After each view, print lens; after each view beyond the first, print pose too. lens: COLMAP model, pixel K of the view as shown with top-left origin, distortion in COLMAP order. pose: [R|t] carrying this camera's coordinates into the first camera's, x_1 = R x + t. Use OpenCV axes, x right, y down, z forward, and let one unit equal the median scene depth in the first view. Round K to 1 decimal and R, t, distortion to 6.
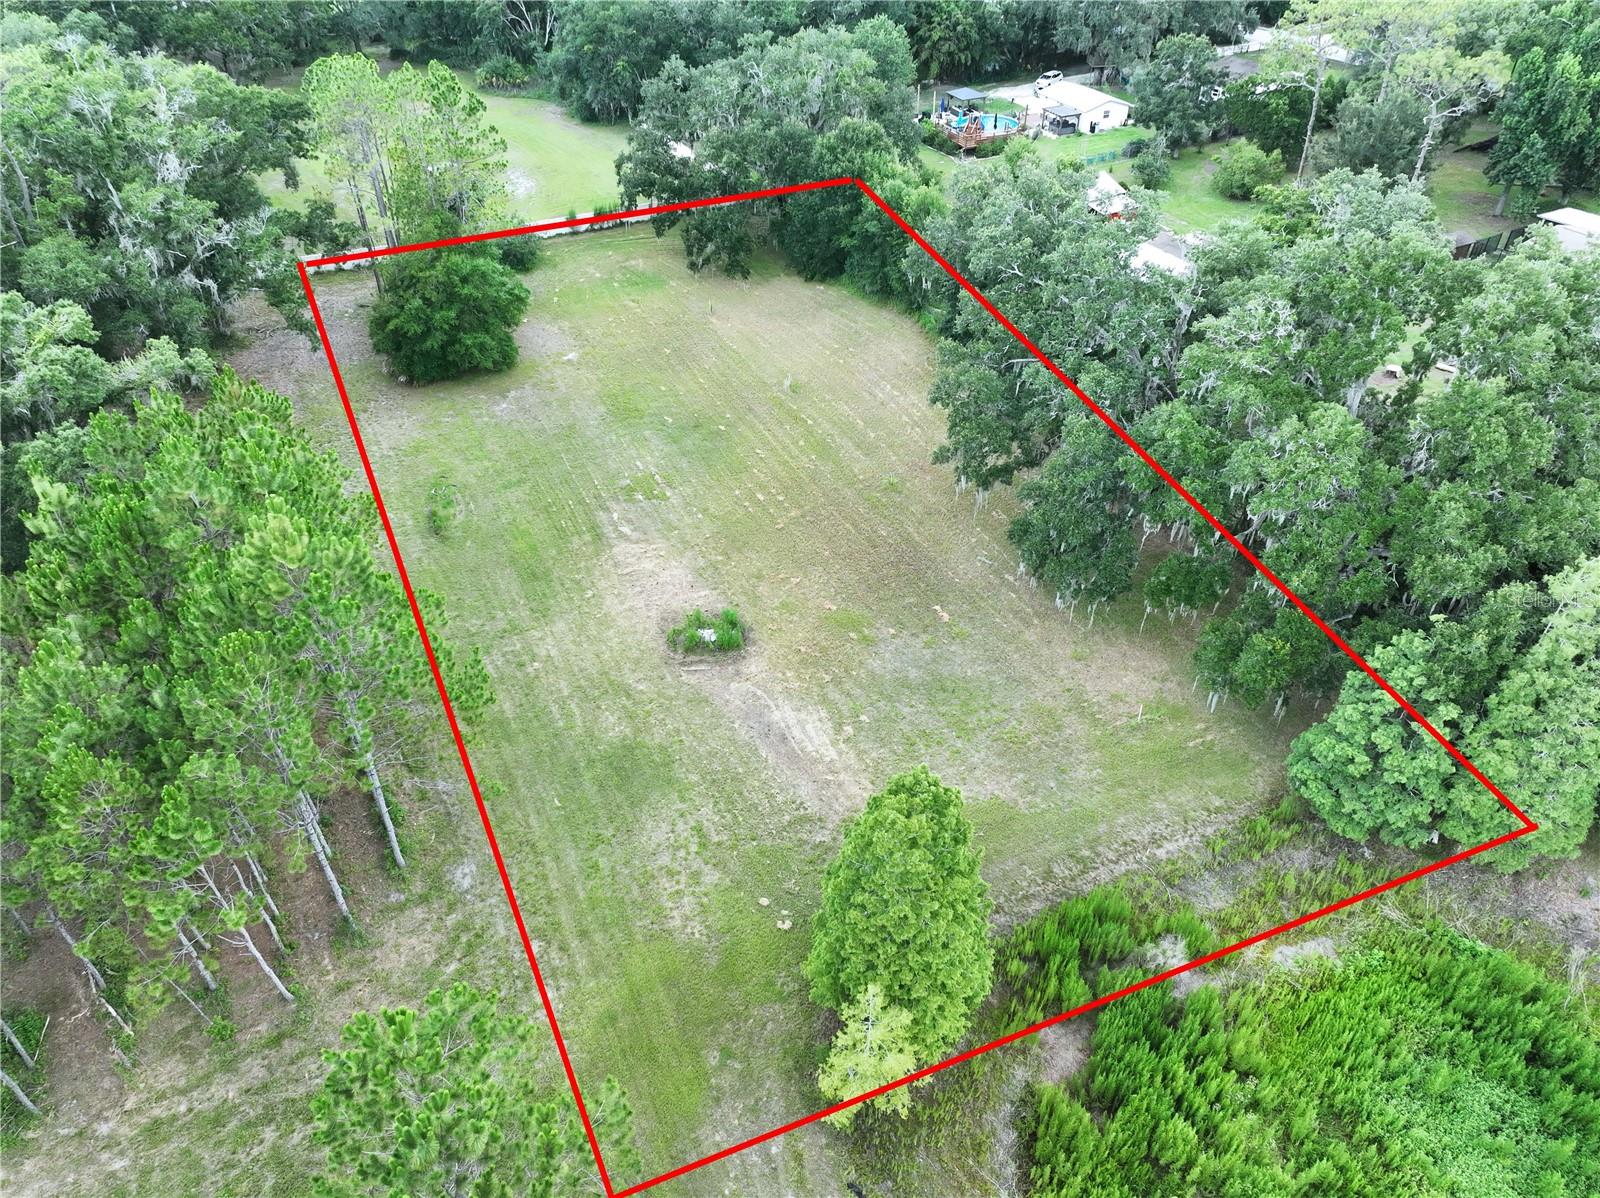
lens RADIAL K [[1128.9, 0, 800.0], [0, 1128.9, 599.0], [0, 0, 1]] dist [0.000490, 0.022323]
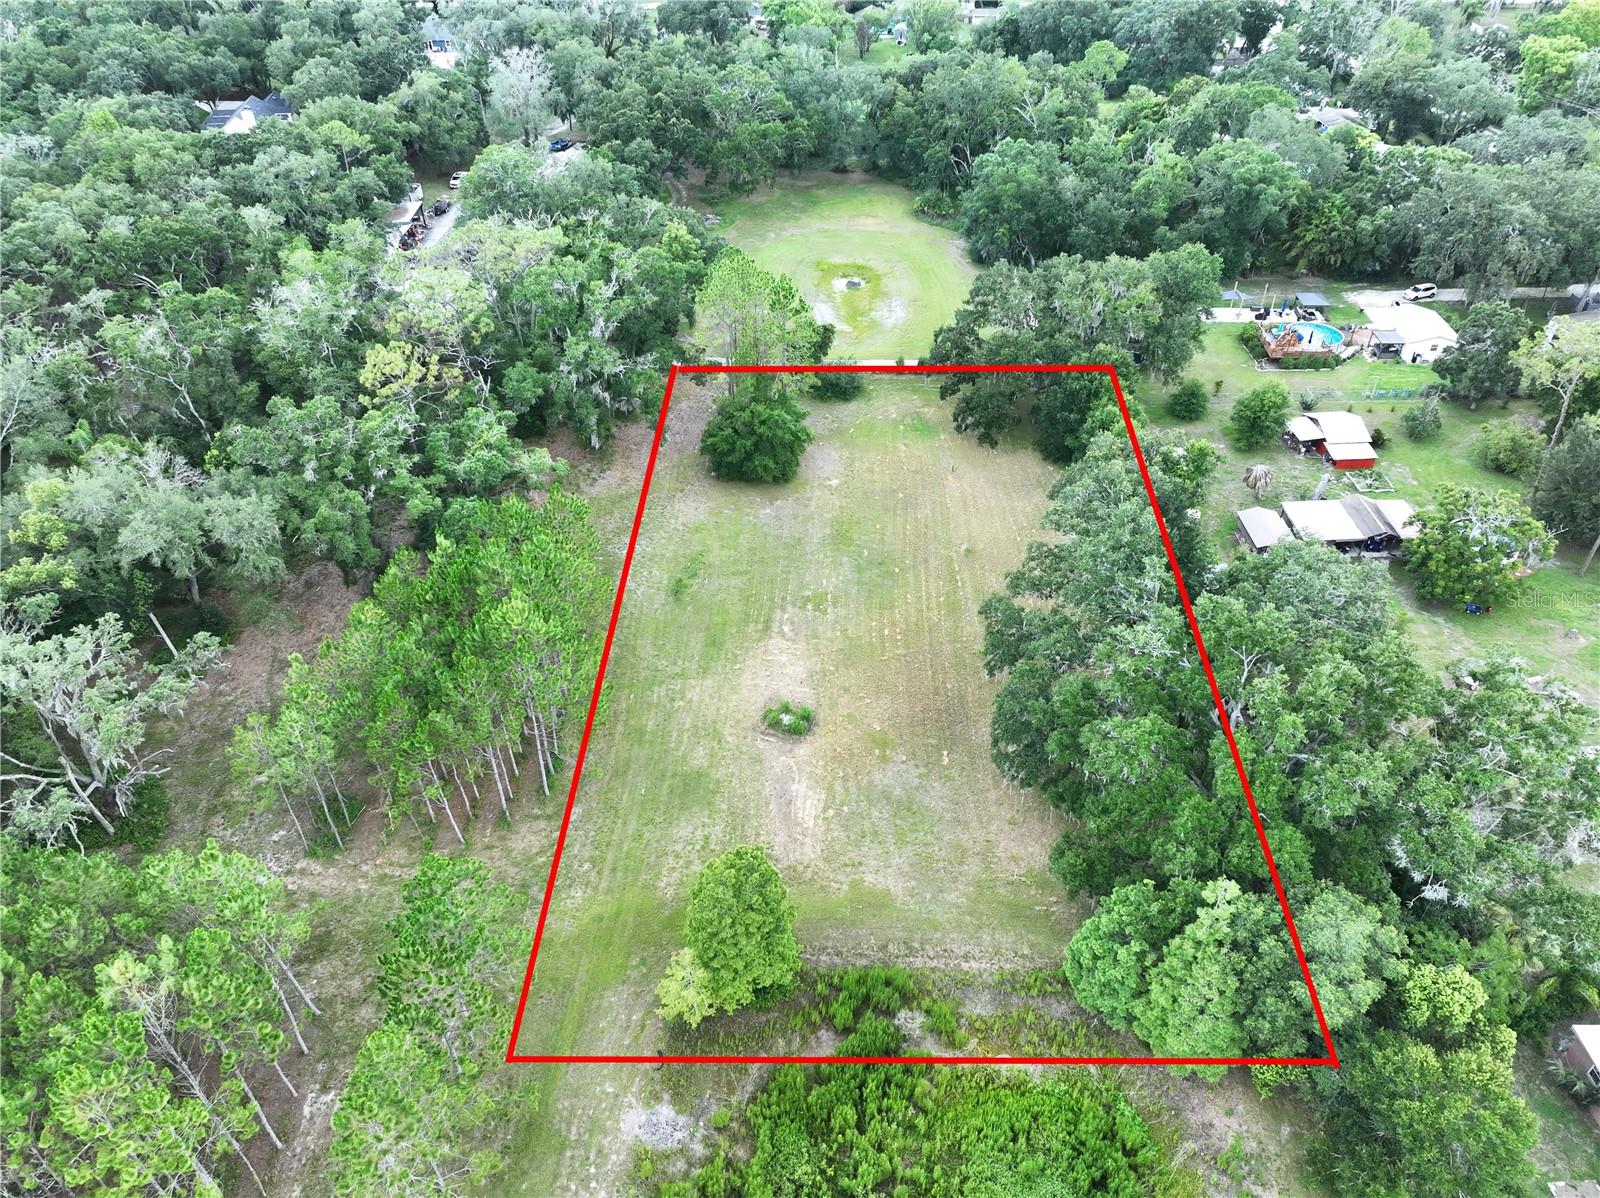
lens RADIAL K [[1118.0, 0, 801.5], [0, 1118.0, 606.2], [0, 0, 1]] dist [0.008278, 0.004206]
pose [[0.886182, 0.285707, -0.364766, 0.375673], [-0.283395, 0.957053, 0.061128, -0.180474], [0.366565, 0.049202, 0.929091, -0.329439]]
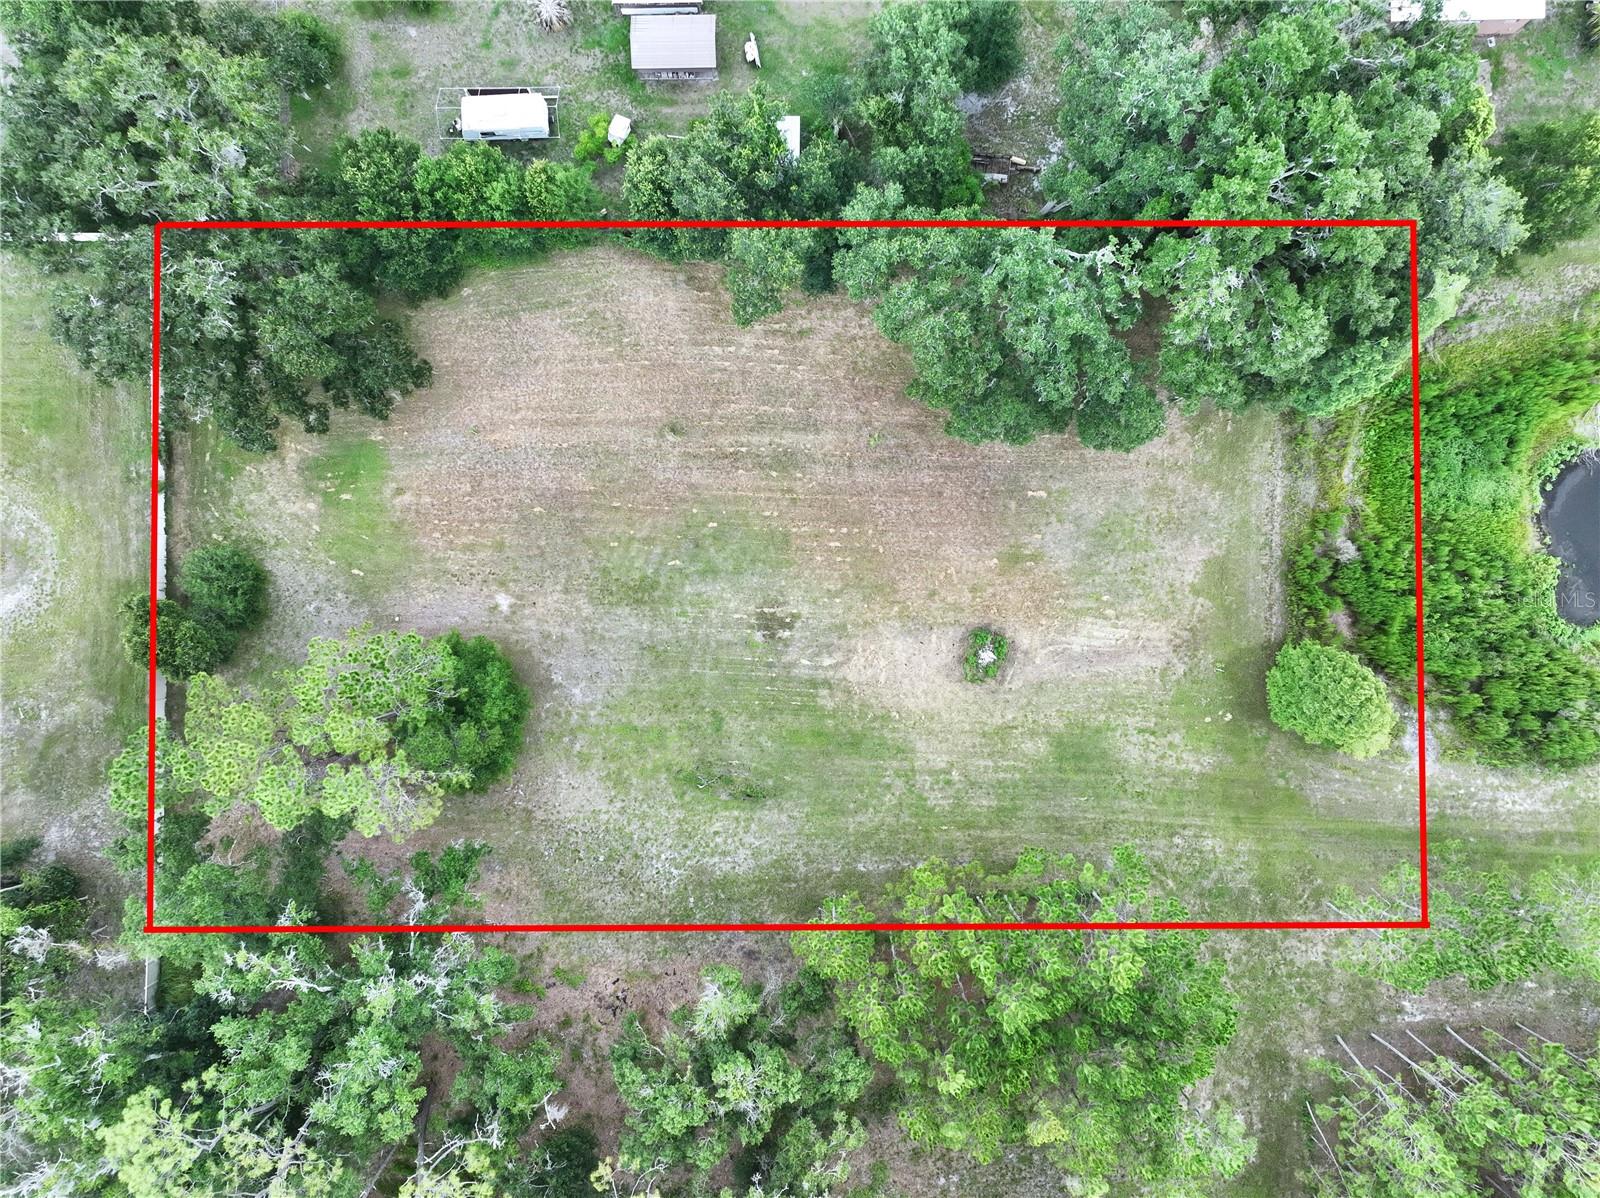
lens RADIAL K [[1128.9, 0, 800.0], [0, 1128.9, 599.0], [0, 0, 1]] dist [0.000490, 0.022323]
pose [[0.455248, -0.890362, -0.002012, -0.103506], [0.549046, 0.278951, 0.787867, -1.059540], [-0.700926, -0.359779, 0.615842, 0.278694]]
